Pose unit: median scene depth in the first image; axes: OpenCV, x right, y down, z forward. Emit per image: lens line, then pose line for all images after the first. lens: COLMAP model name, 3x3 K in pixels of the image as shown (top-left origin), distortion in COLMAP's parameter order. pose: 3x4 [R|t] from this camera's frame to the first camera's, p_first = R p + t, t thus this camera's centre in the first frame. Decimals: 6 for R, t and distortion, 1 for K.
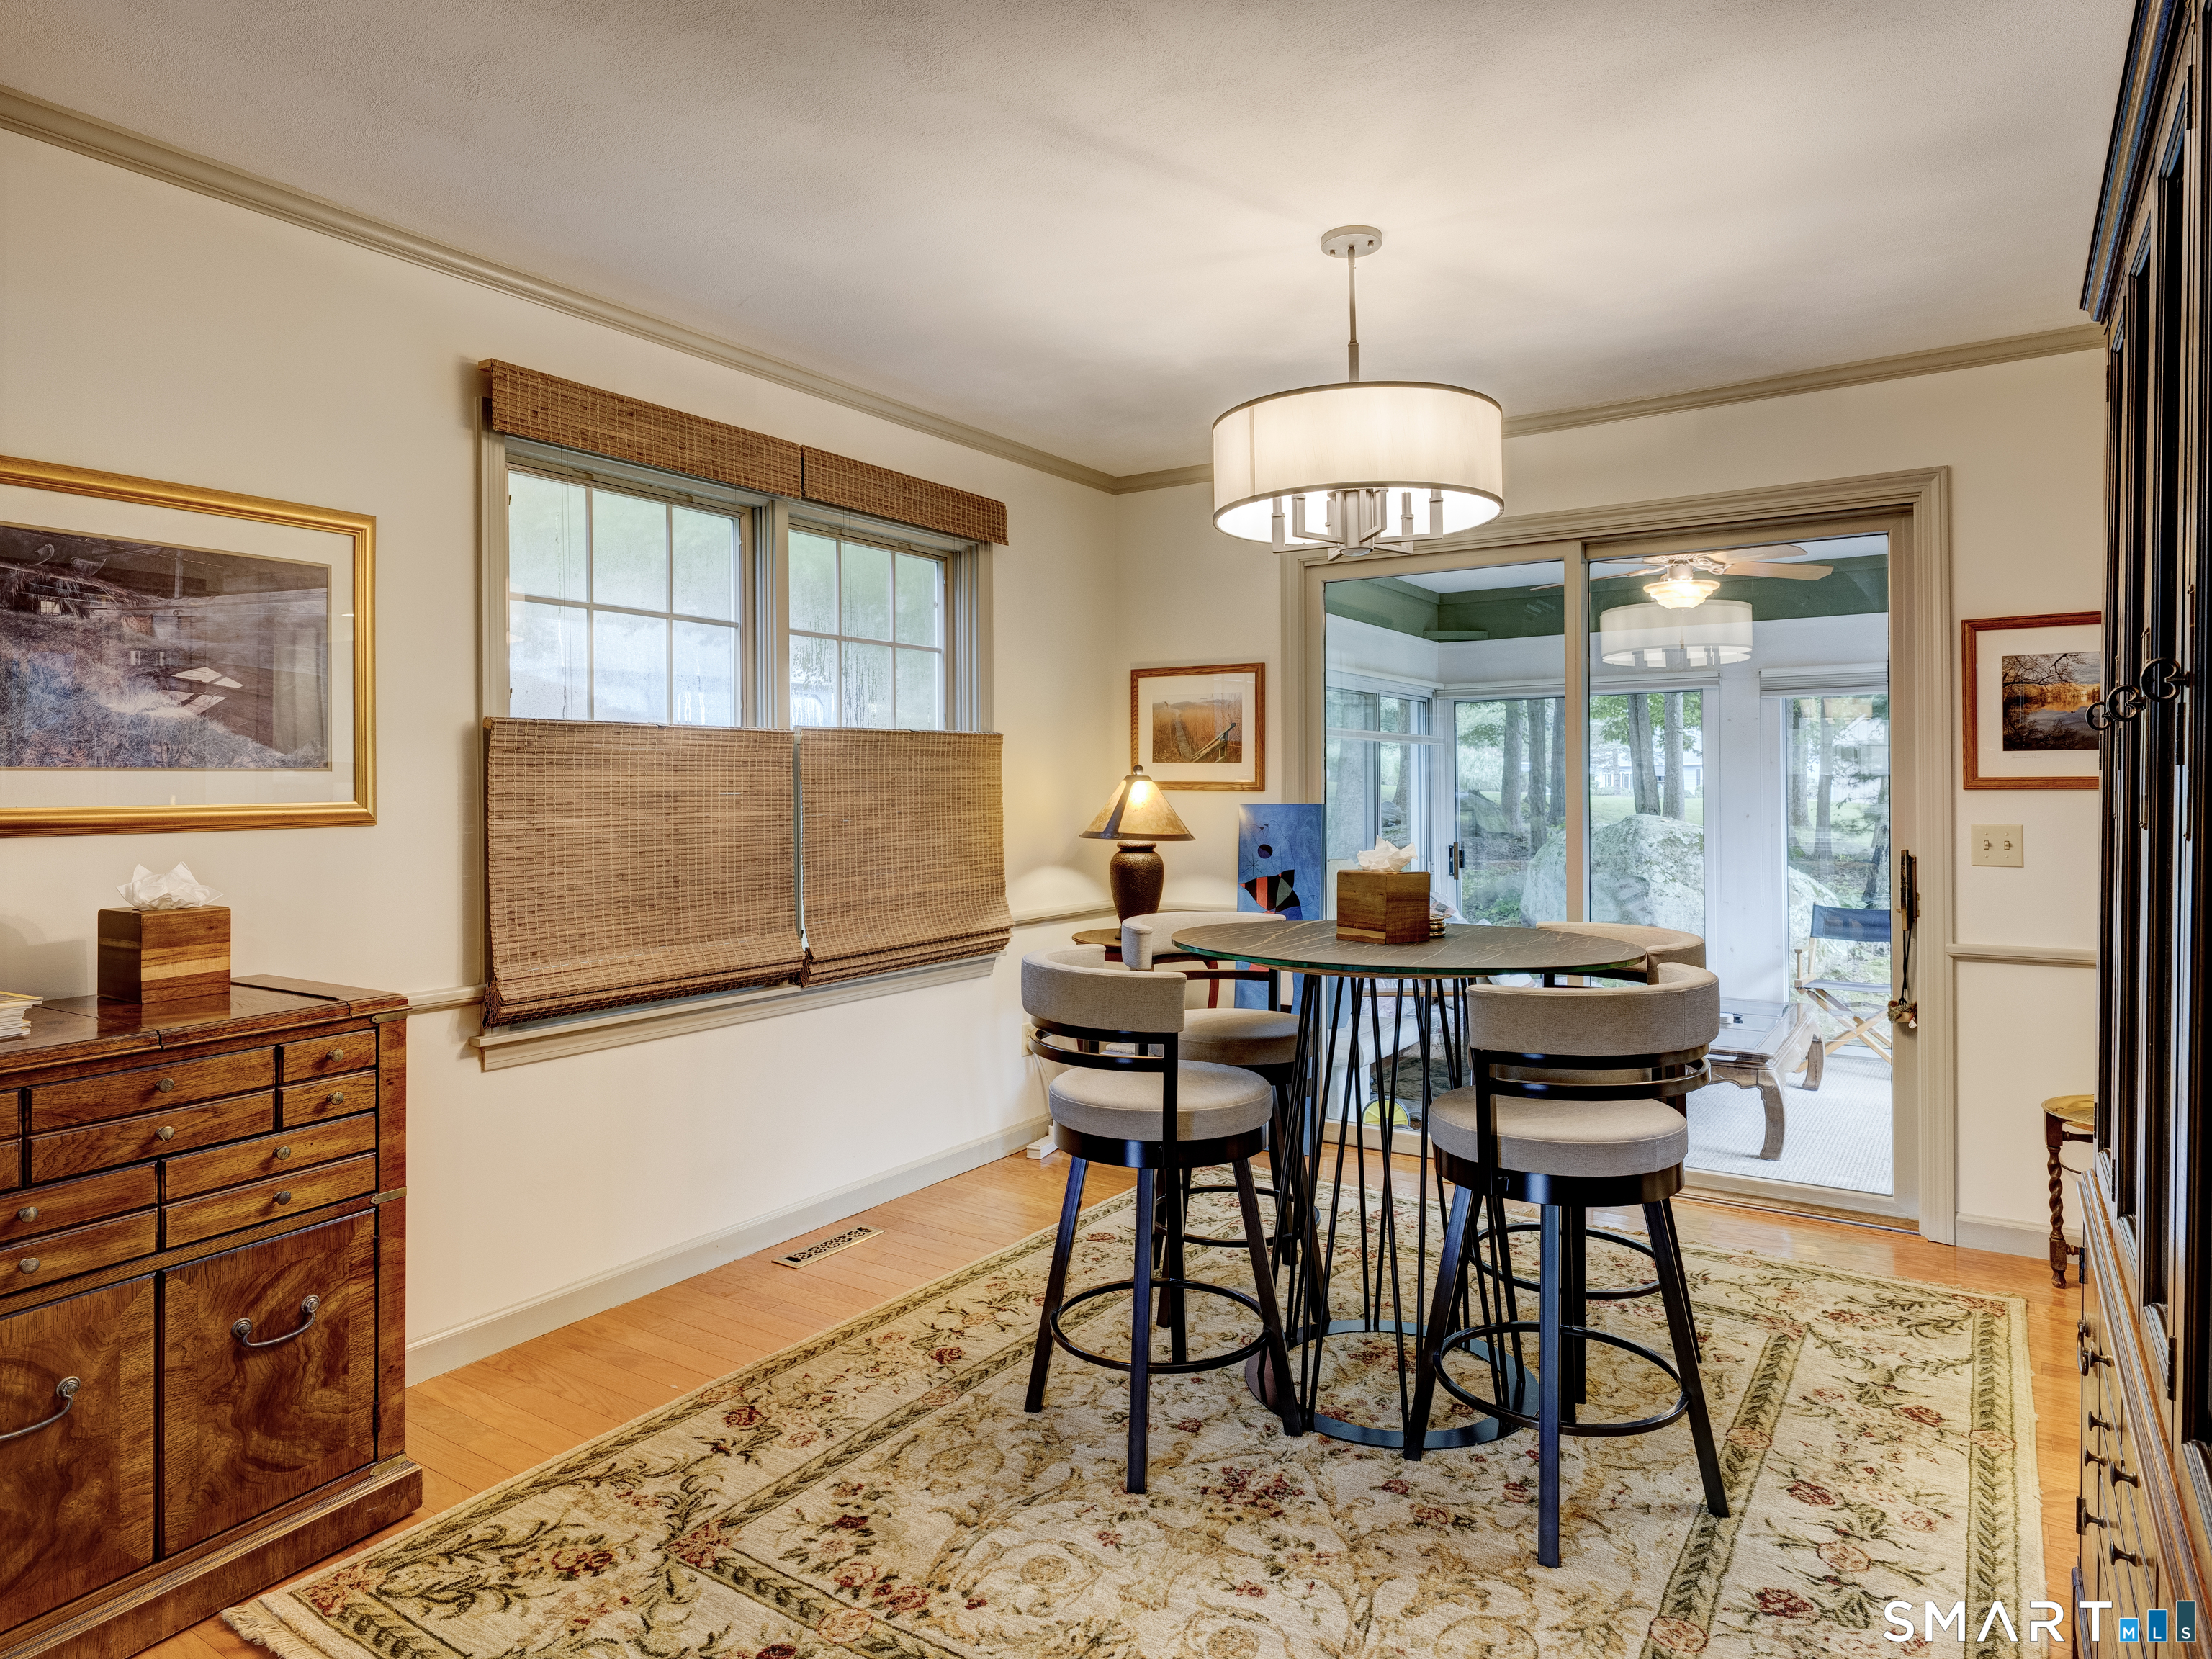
lens RADIAL K [[1335.8, 0, 1107.7], [0, 1335.8, 812.7], [0, 0, 1]] dist [-0.002548, -0.000241]
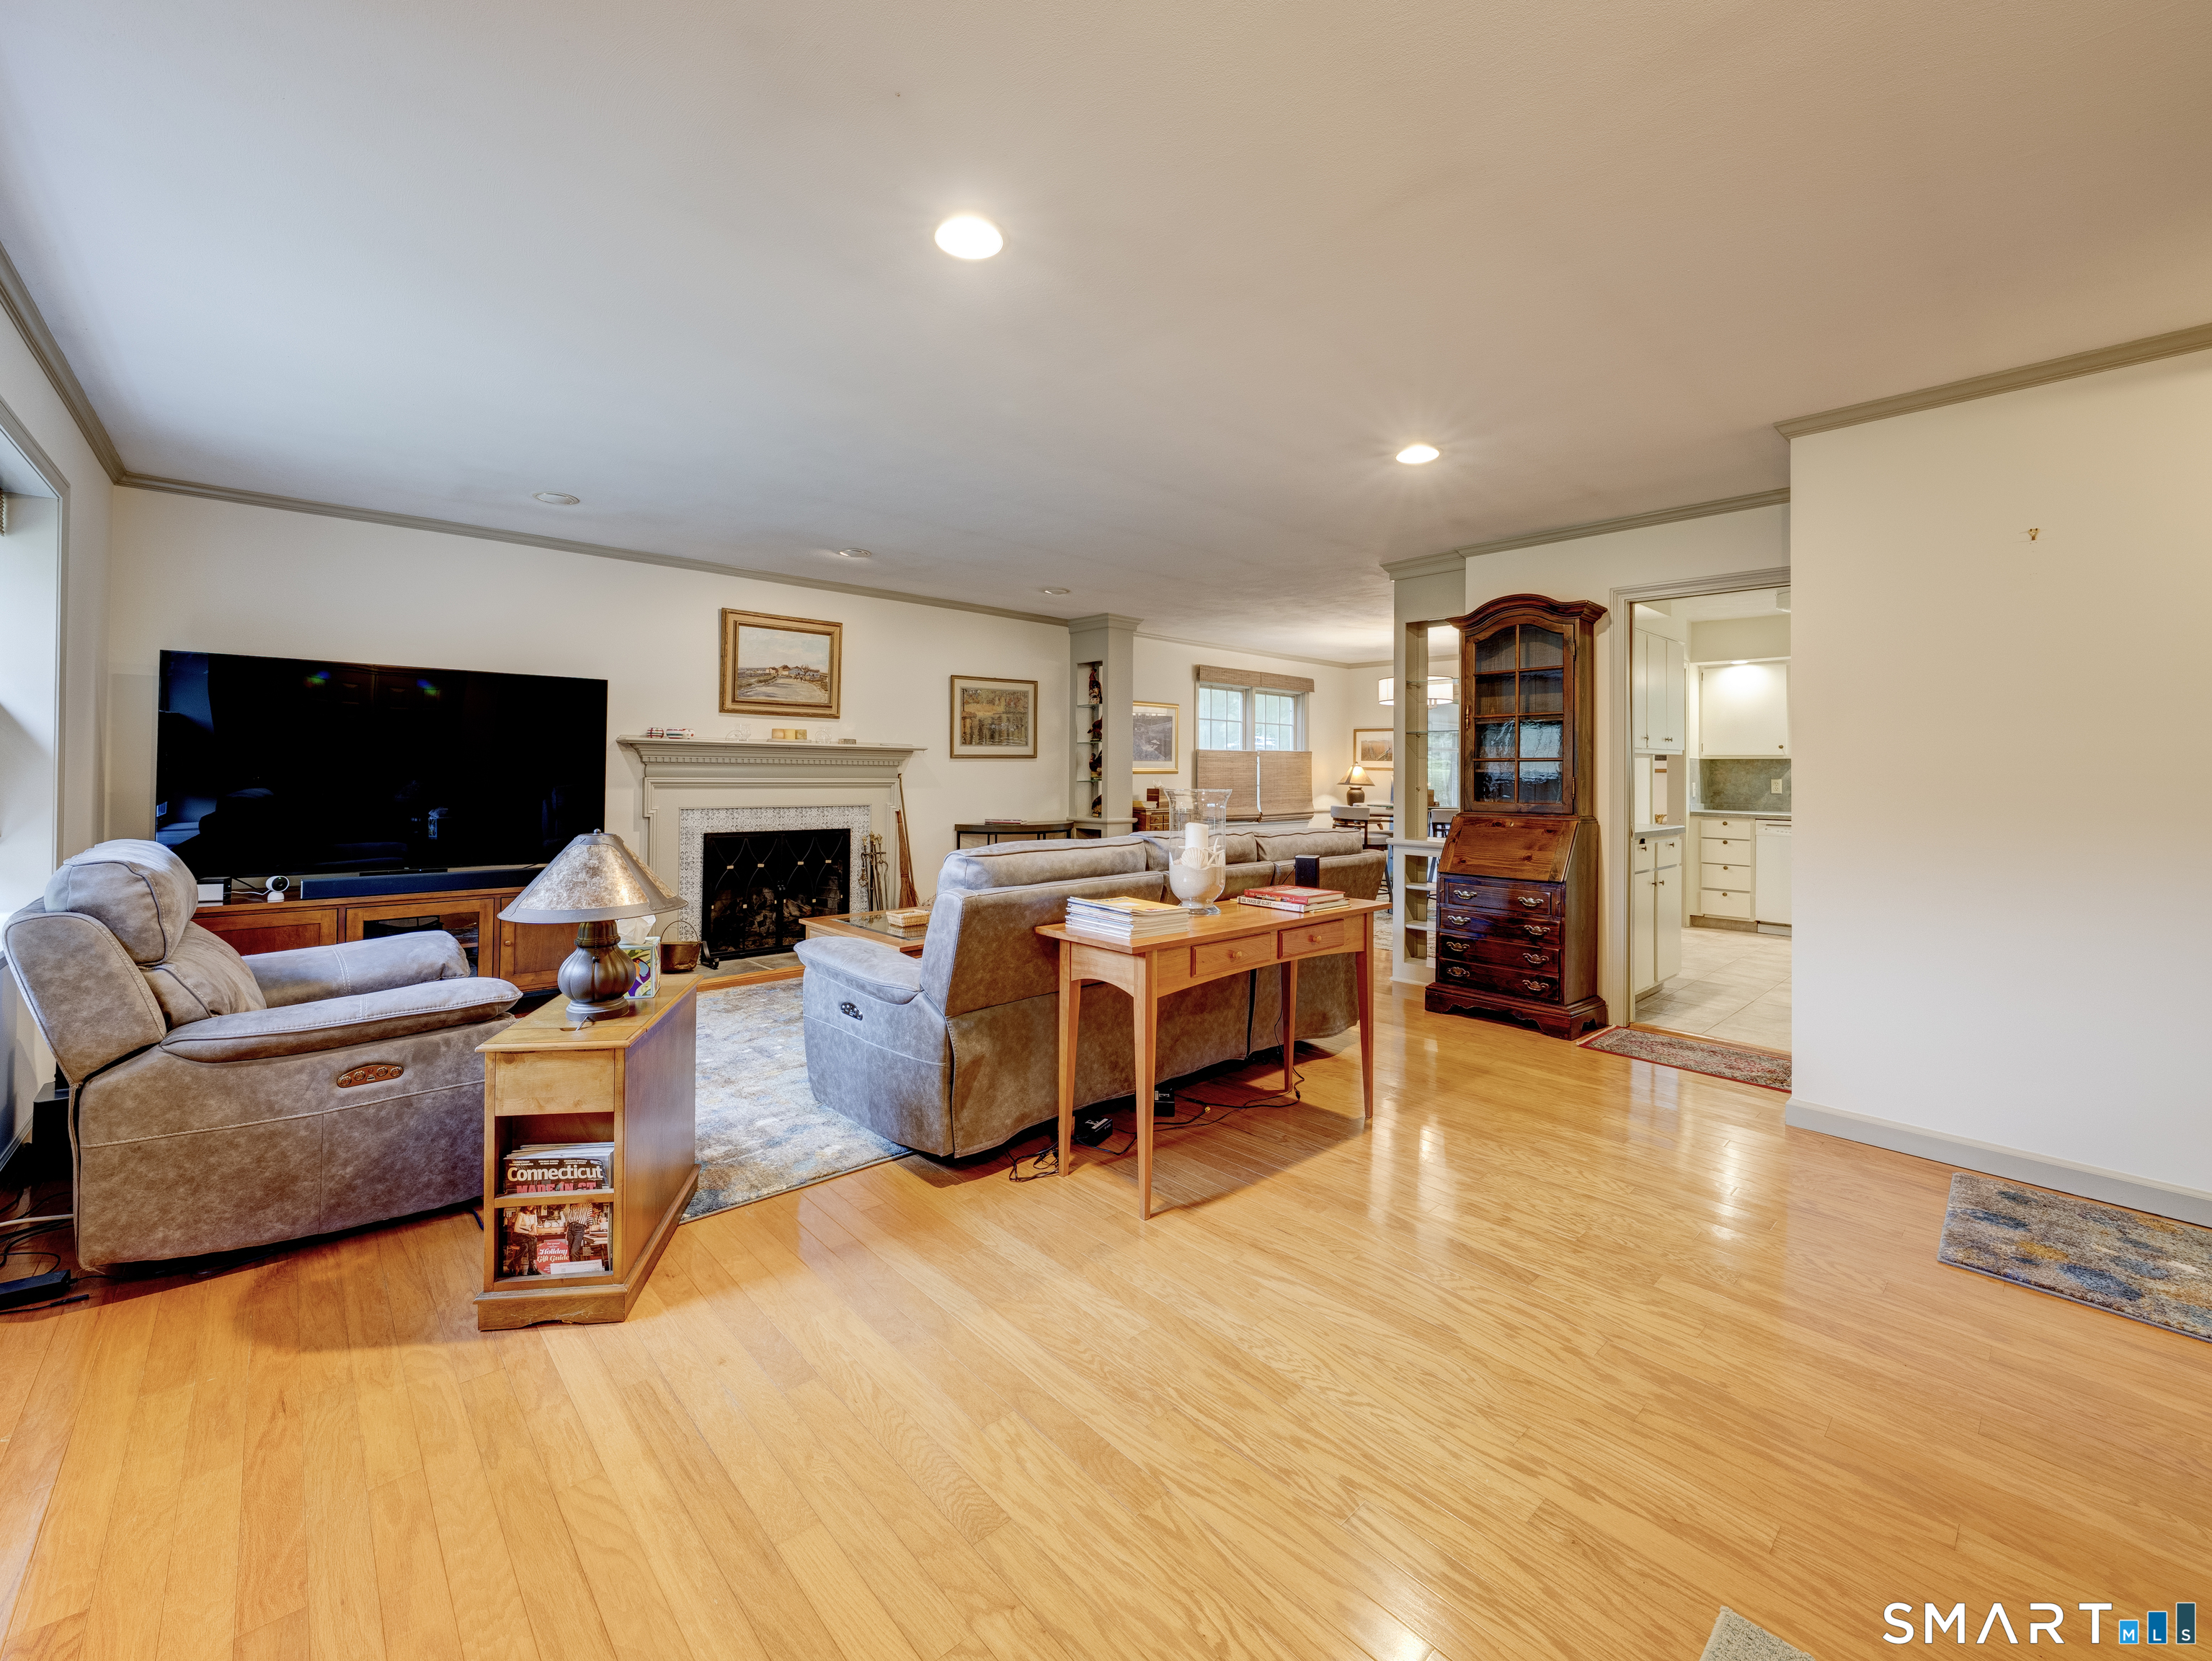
lens RADIAL K [[893.3, 0, 1100.0], [0, 893.3, 768.4], [0, 0, 1]] dist [0.000729, 0.000028]
pose [[0.970087, 0.012251, -0.242450, -0.058058], [-0.017681, 0.999639, -0.020230, 0.036668], [0.242115, 0.023912, 0.969953, -1.310569]]
